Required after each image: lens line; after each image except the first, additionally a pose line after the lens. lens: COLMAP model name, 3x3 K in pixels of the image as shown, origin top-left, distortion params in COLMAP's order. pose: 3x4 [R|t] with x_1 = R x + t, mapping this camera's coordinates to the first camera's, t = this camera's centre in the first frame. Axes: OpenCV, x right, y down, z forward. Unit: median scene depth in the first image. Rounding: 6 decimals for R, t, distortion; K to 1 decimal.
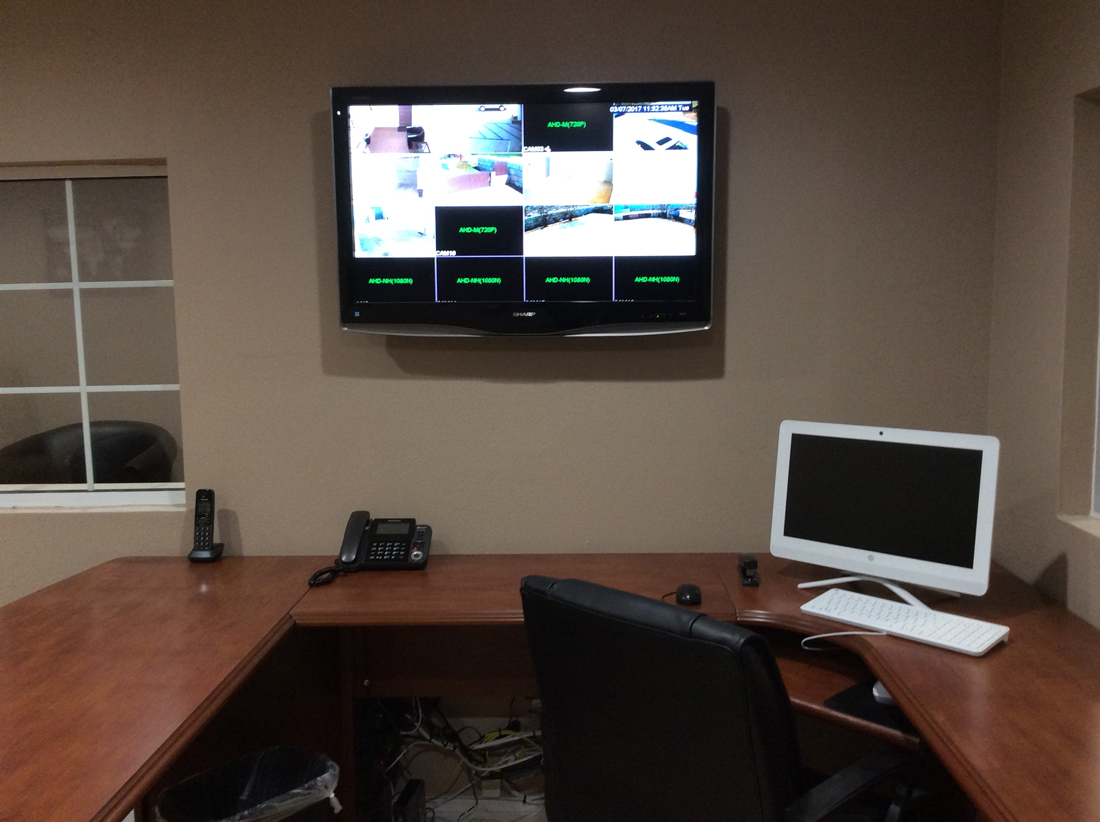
lens RADIAL K [[996.6, 0, 552.1], [0, 996.6, 397.6], [0, 0, 1]] dist [0.146500, -0.235628]
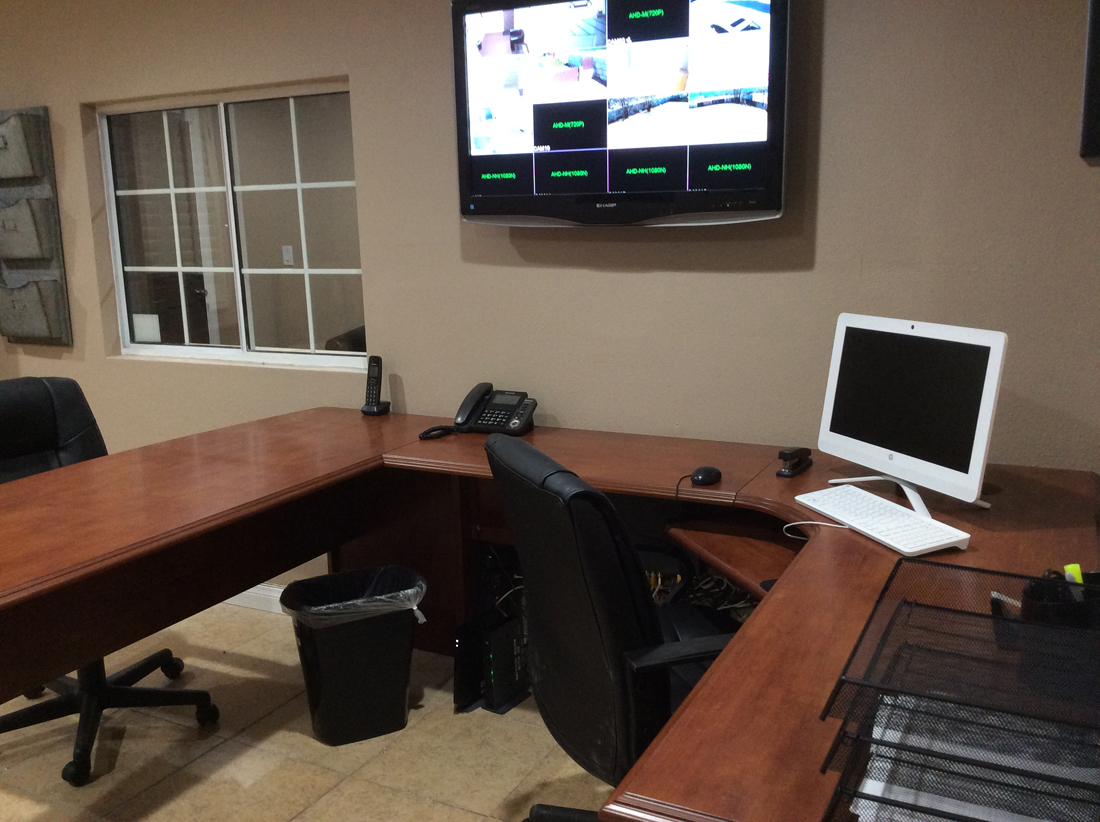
lens RADIAL K [[996.6, 0, 552.1], [0, 996.6, 397.6], [0, 0, 1]] dist [0.146500, -0.235628]
pose [[0.903868, 0.070619, -0.421944, 0.384937], [-0.032879, 0.994832, 0.096068, 0.019287], [0.426547, -0.072959, 0.901518, 0.005978]]
